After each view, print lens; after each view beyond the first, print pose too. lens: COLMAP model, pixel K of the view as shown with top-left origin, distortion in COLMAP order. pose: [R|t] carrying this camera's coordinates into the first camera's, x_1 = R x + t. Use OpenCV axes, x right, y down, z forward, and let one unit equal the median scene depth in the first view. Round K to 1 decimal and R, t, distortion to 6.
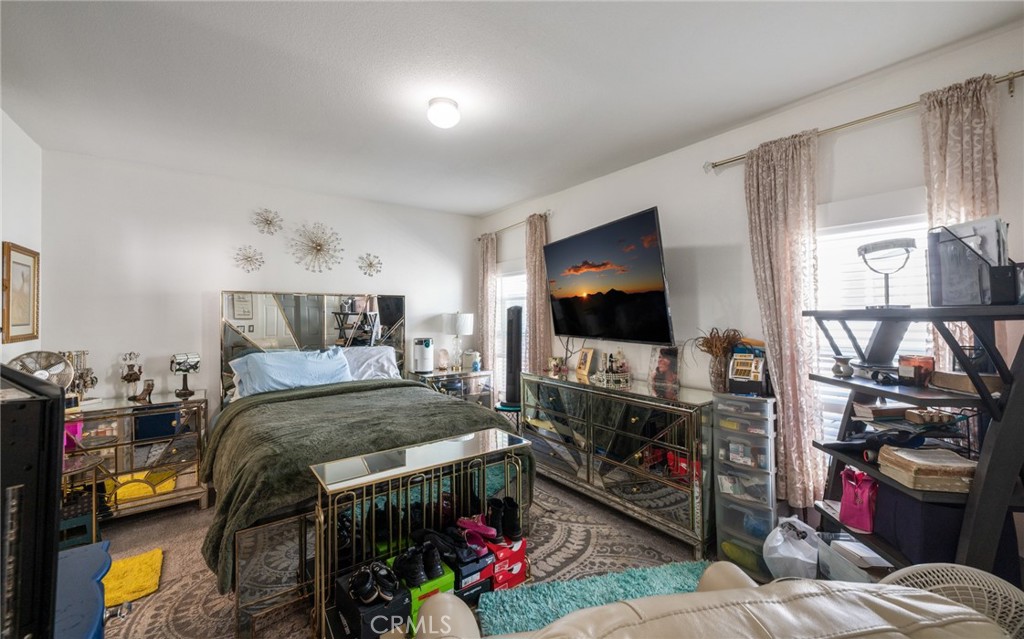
lens RADIAL K [[404.2, 0, 510.7], [0, 404.2, 313.0], [0, 0, 1]] dist [0.000571, 0.000094]
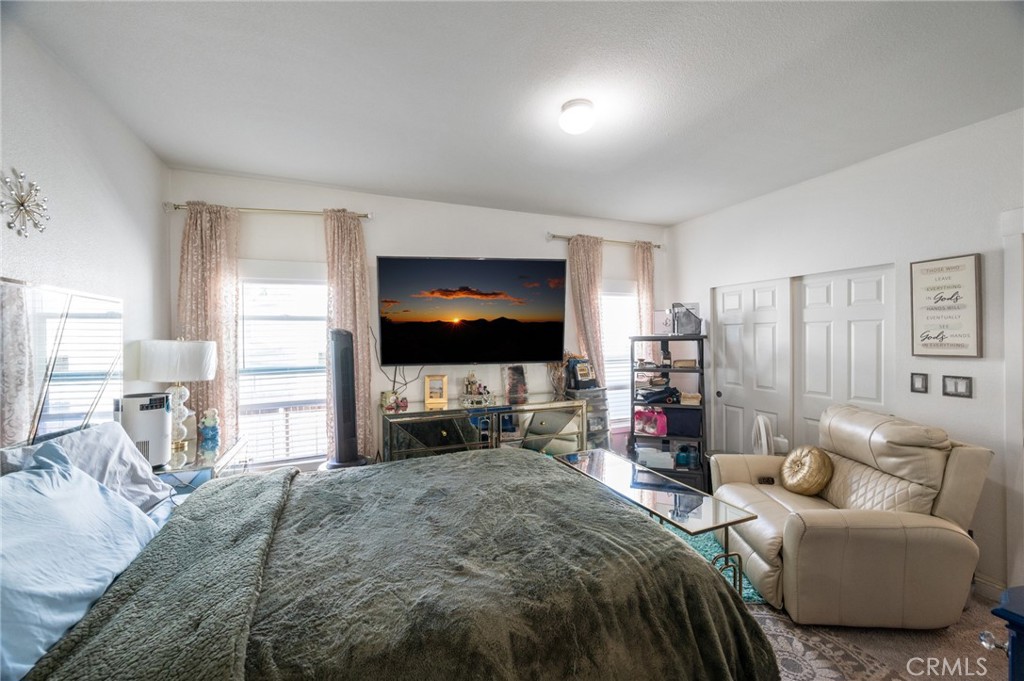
lens RADIAL K [[406.8, 0, 510.4], [0, 406.8, 340.4], [0, 0, 1]] dist [0.001179, 0.000035]
pose [[0.240314, -0.005769, 0.970678, -0.767442], [0.008148, 0.999959, 0.003926, 0.000952], [-0.970661, 0.006965, 0.240351, 0.647976]]
